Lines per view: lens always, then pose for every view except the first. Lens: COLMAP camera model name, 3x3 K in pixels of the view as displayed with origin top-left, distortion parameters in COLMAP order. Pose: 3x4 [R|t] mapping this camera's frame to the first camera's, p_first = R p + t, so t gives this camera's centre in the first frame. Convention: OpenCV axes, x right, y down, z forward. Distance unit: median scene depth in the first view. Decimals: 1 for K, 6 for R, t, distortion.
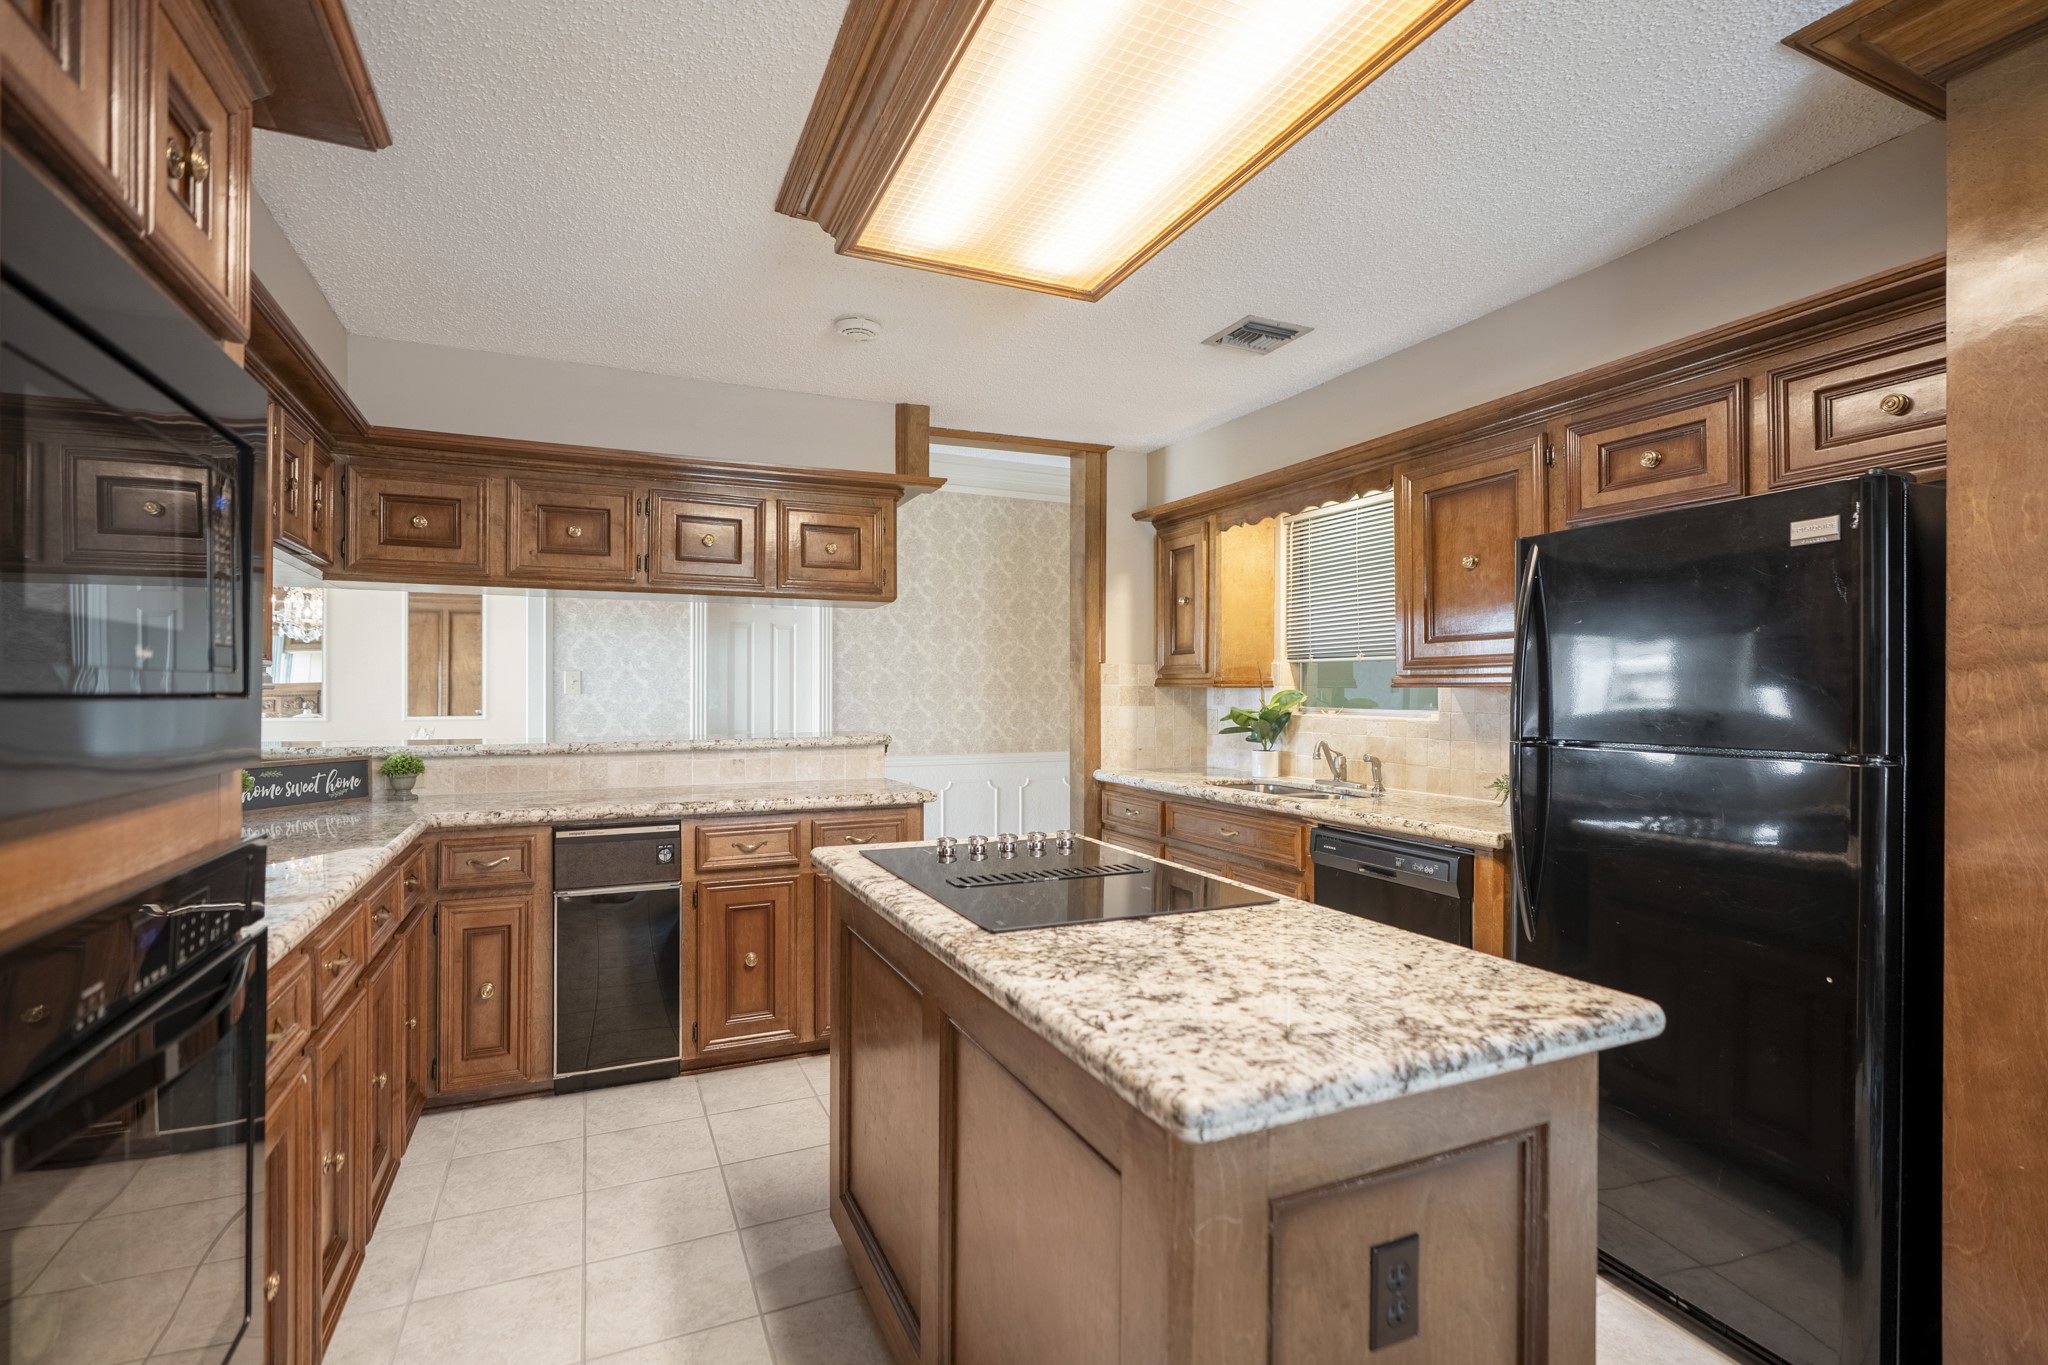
lens RADIAL K [[958.6, 0, 1024.0], [0, 958.6, 682.5], [0, 0, 1]] dist [-0.000183, 0.000123]
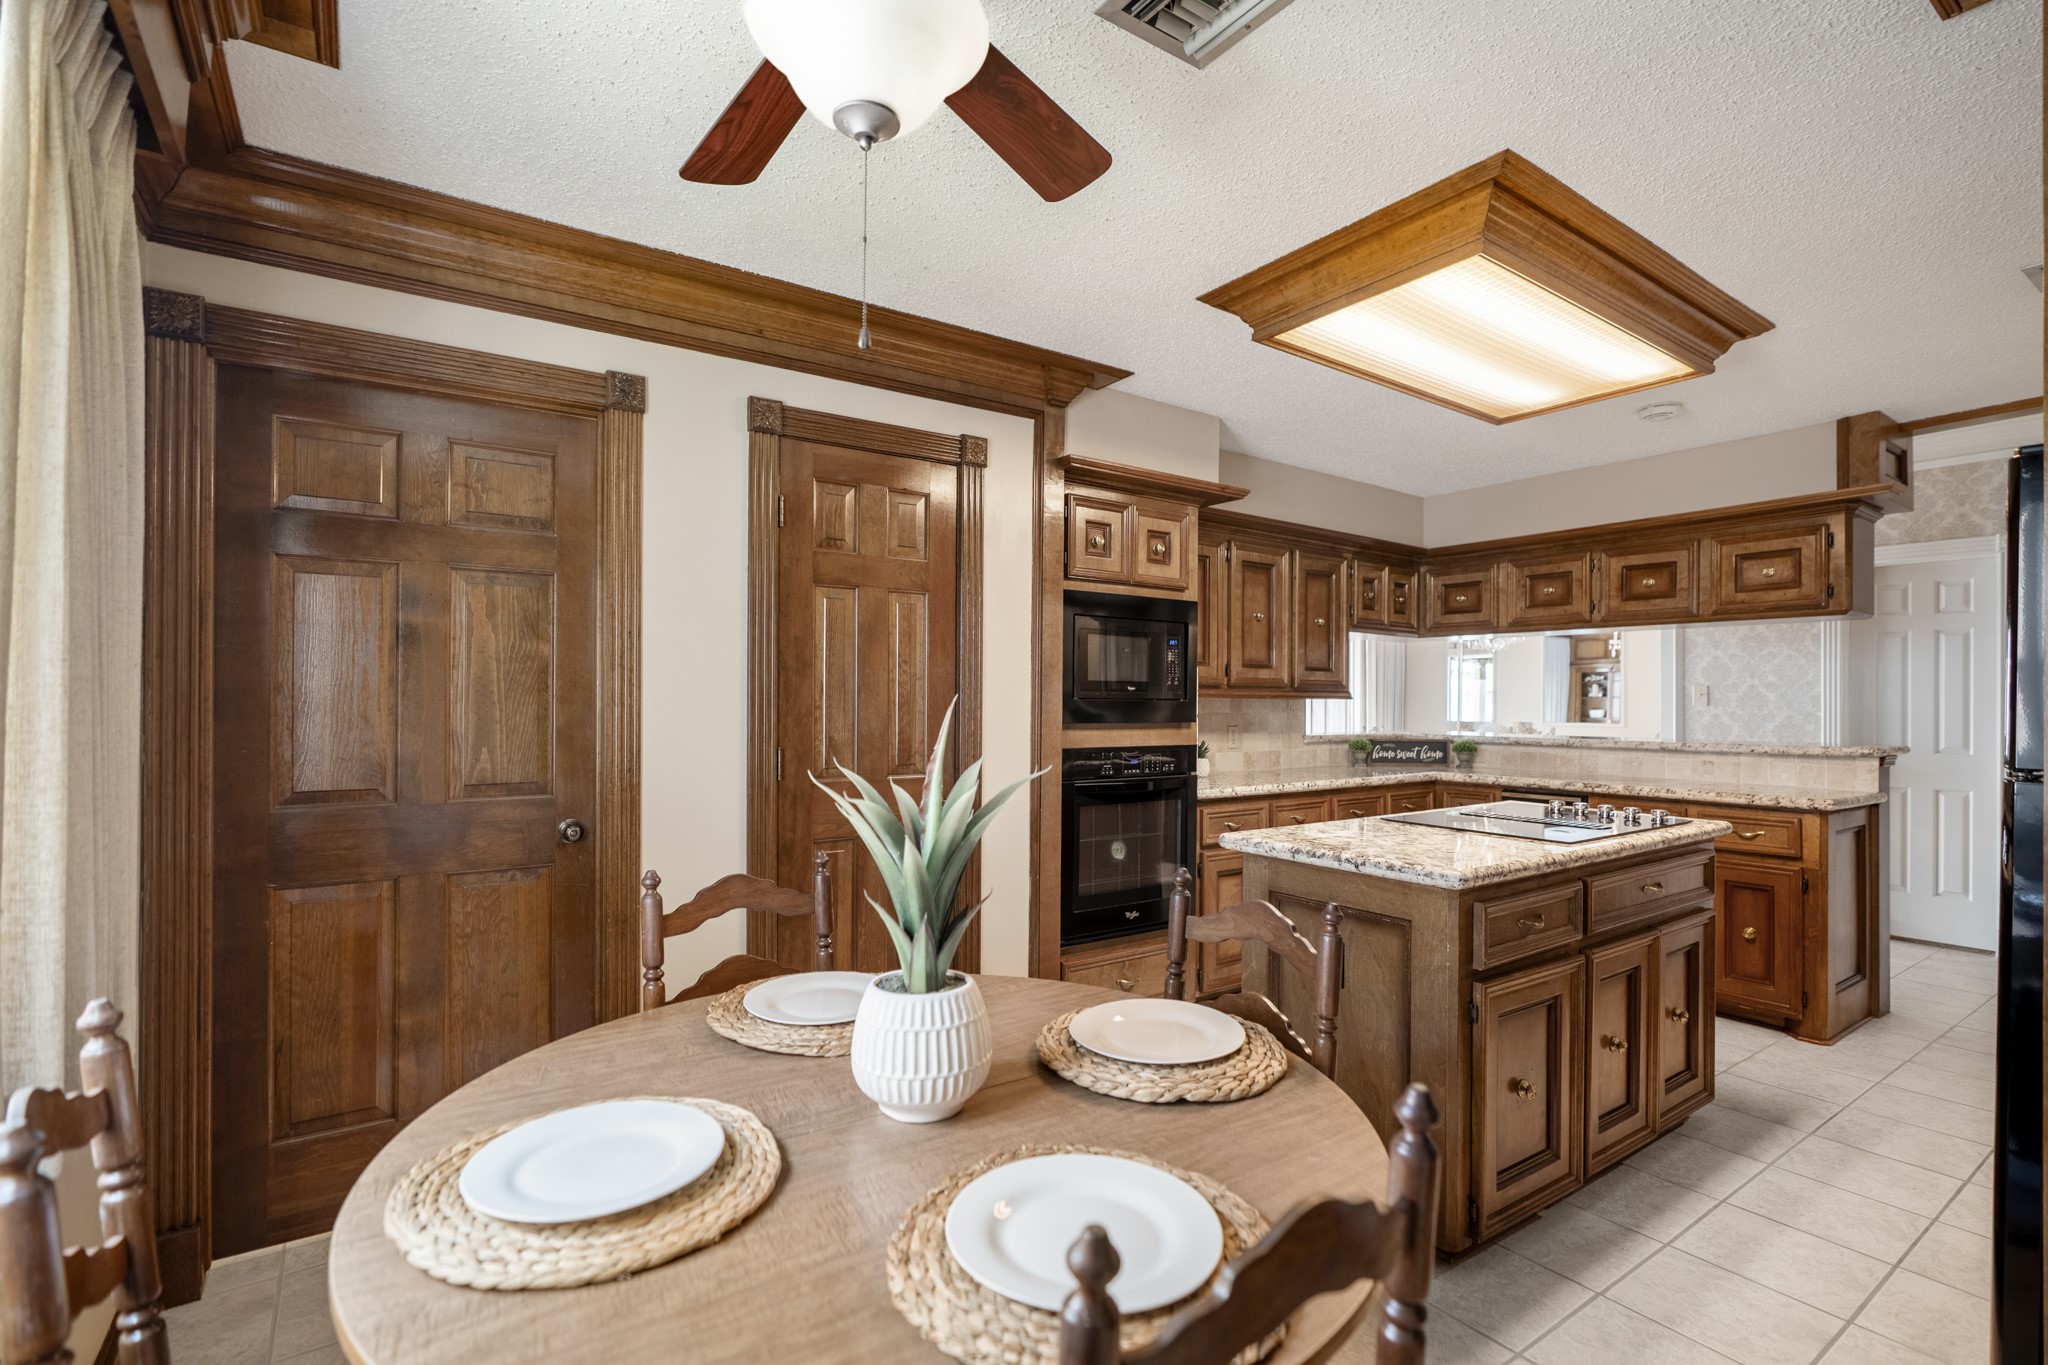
lens RADIAL K [[942.0, 0, 1026.5], [0, 942.0, 691.9], [0, 0, 1]] dist [0.001336, 0.000068]
pose [[0.193342, -0.008423, -0.981095, 0.691421], [0.002276, 0.999964, -0.008137, 0.003964], [0.981129, -0.000660, 0.193354, -0.037735]]
